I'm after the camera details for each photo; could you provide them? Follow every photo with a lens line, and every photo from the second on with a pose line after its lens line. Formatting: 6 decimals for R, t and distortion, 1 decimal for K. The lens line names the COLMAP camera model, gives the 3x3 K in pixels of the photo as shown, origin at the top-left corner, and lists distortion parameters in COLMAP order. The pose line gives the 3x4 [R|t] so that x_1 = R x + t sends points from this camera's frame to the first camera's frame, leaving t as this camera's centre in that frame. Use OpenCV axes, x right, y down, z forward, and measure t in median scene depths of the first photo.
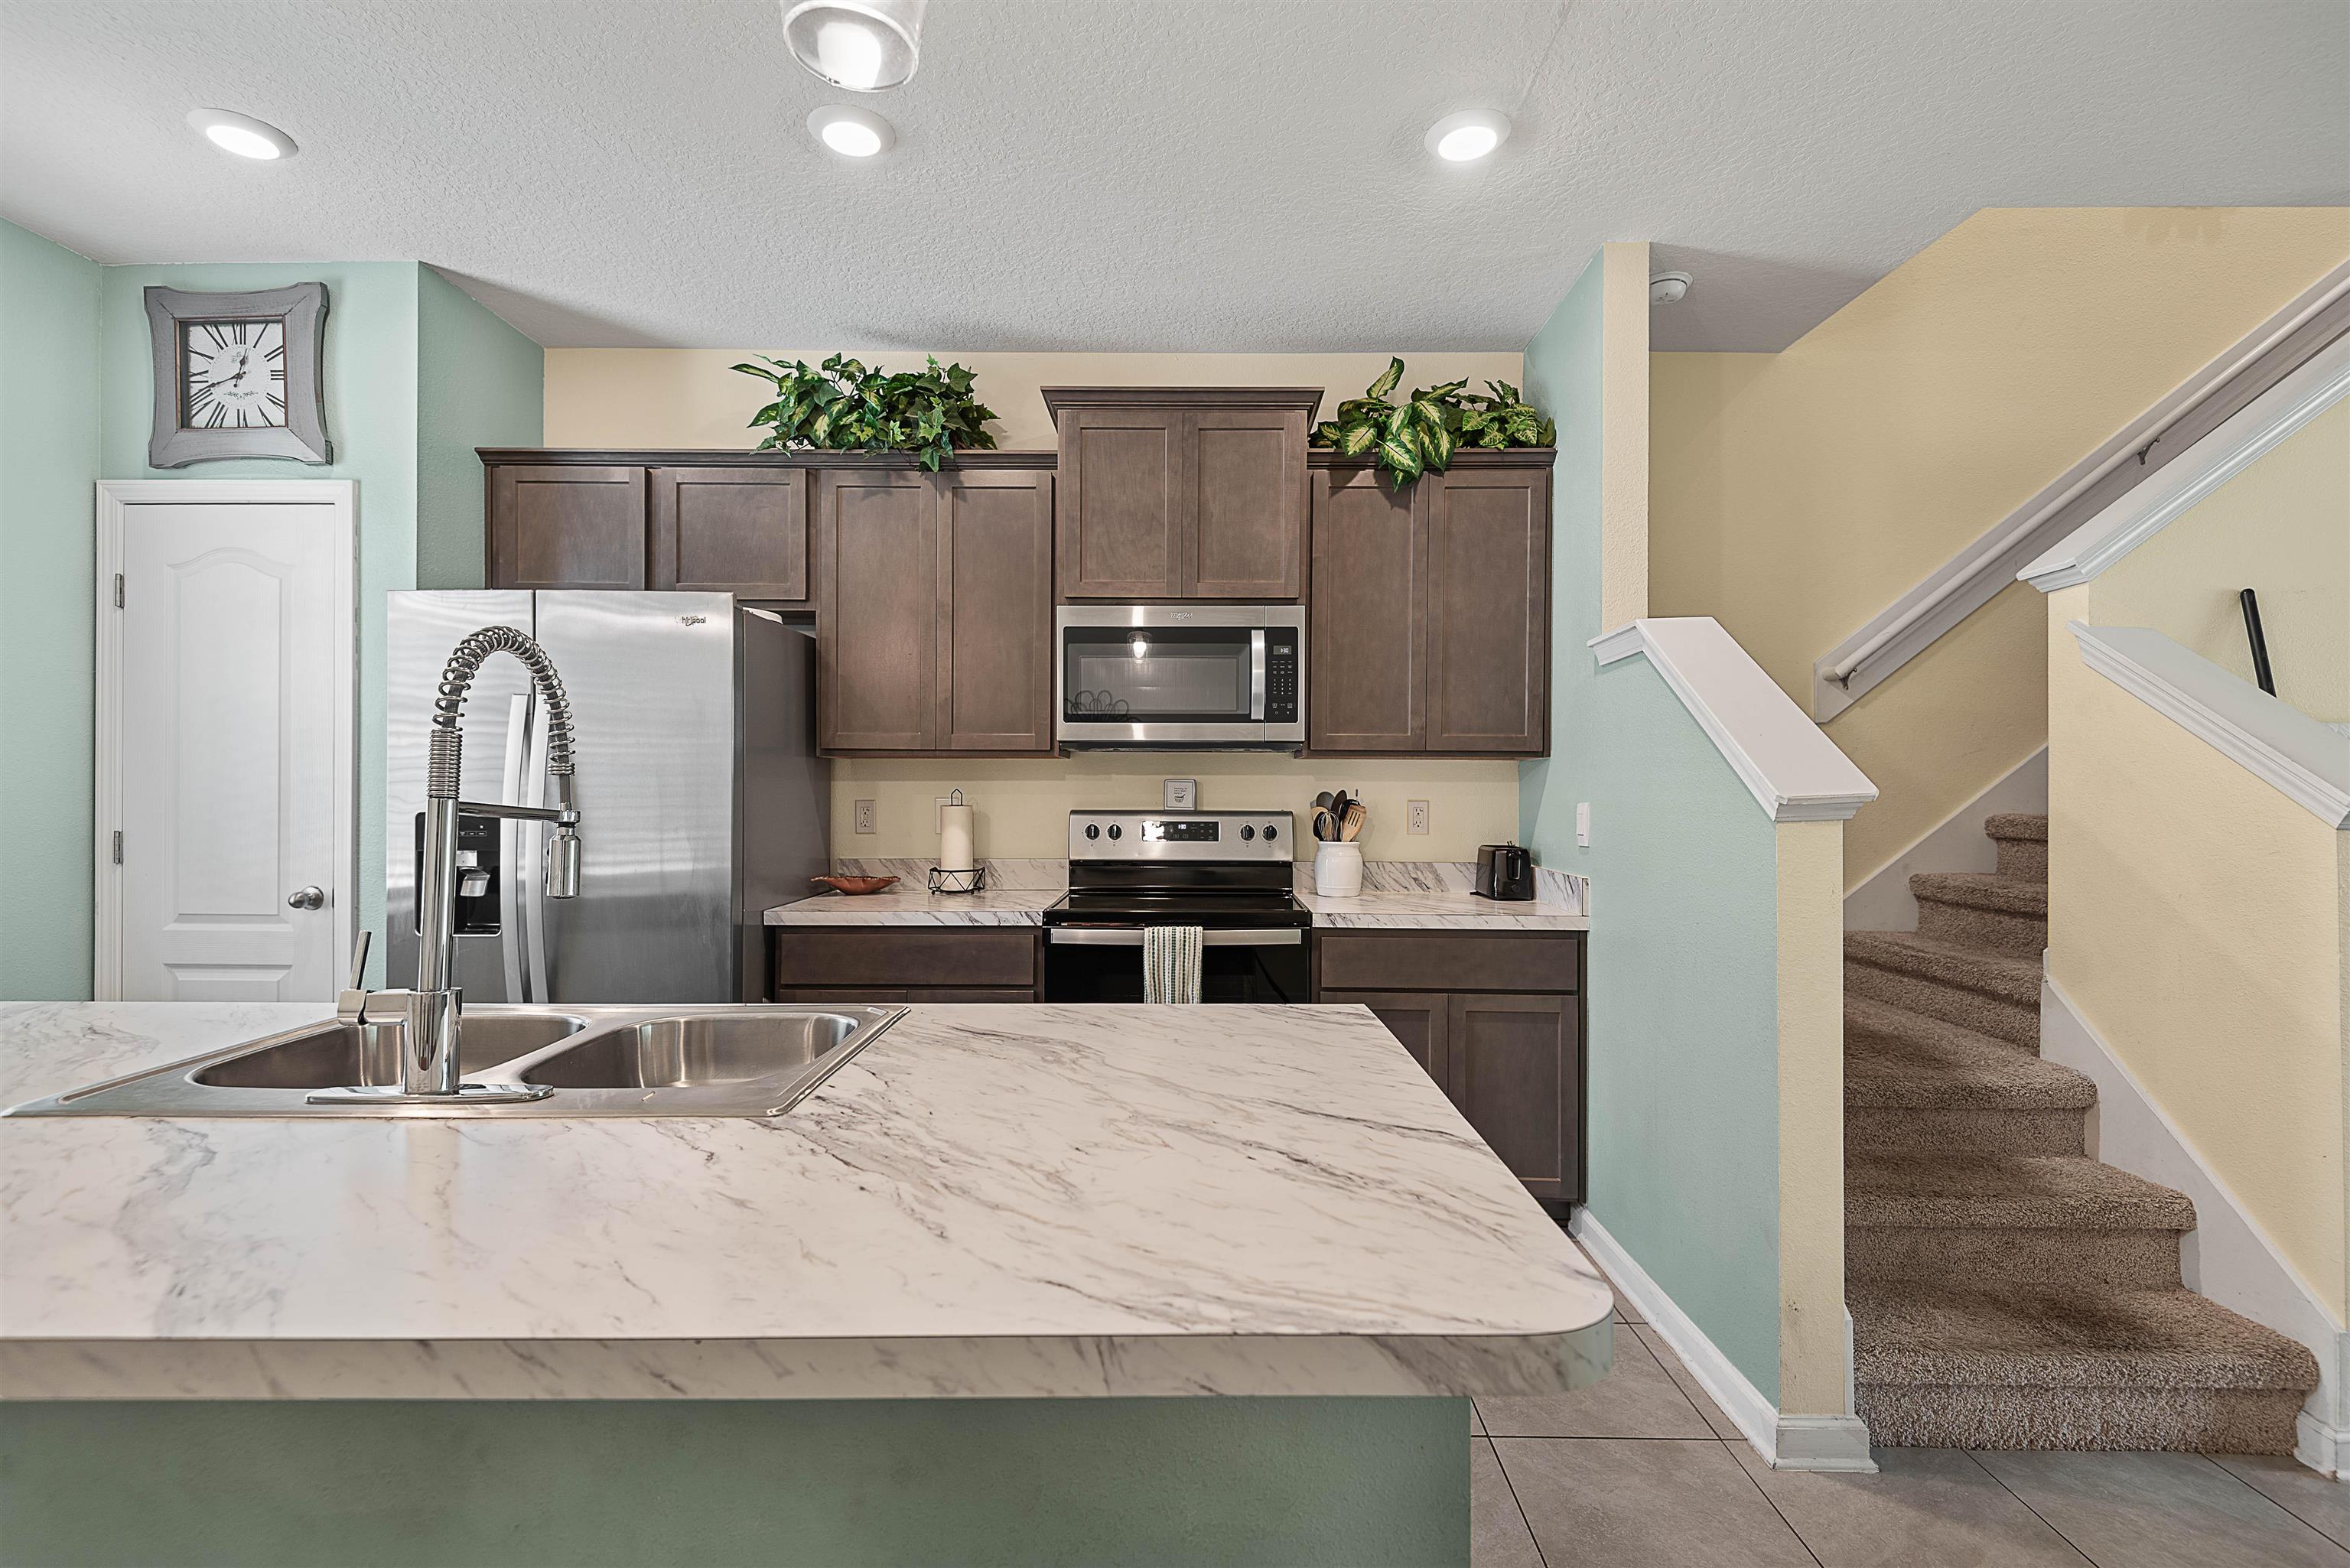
lens RADIAL K [[1061.3, 0, 1185.0], [0, 1061.3, 785.8], [0, 0, 1]] dist [0.020116, -0.010510]
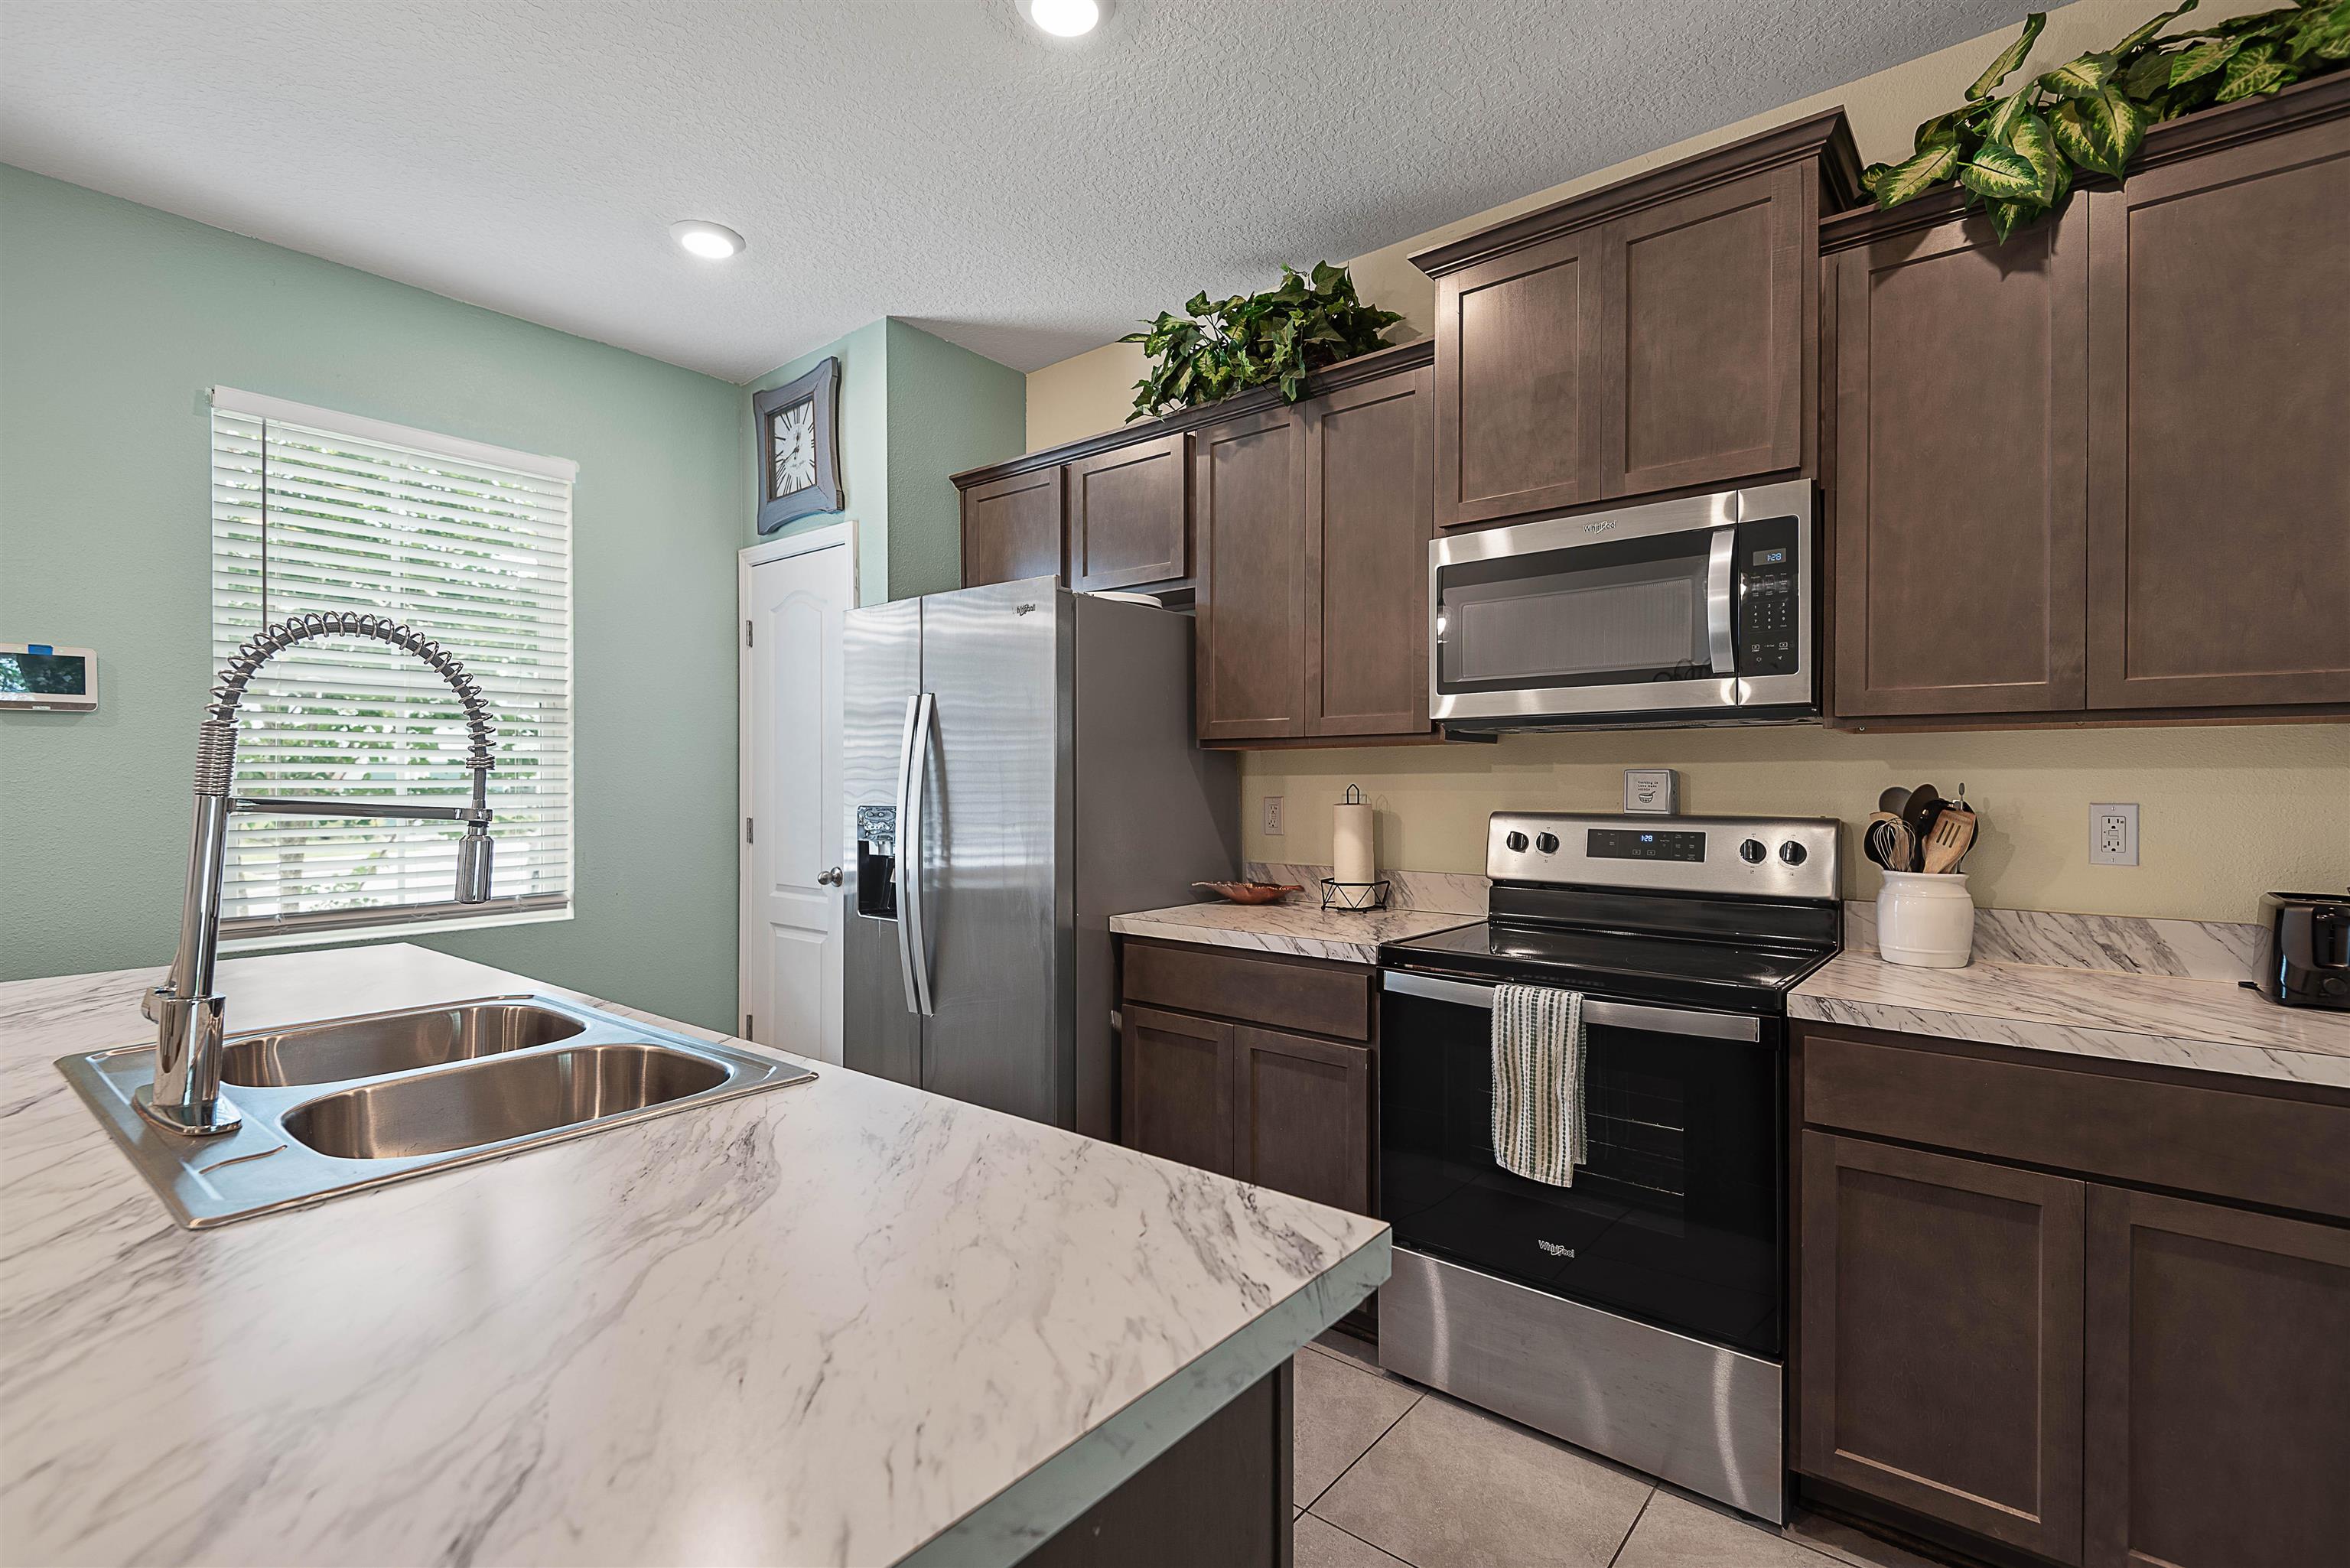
lens RADIAL K [[1061.3, 0, 1173.8], [0, 1061.3, 783.8], [0, 0, 1]] dist [0.020116, -0.010510]
pose [[0.780525, -0.001989, -0.625121, 0.220988], [0.003157, 0.999995, 0.000759, 0.002157], [0.625116, -0.002566, 0.780527, 0.312016]]
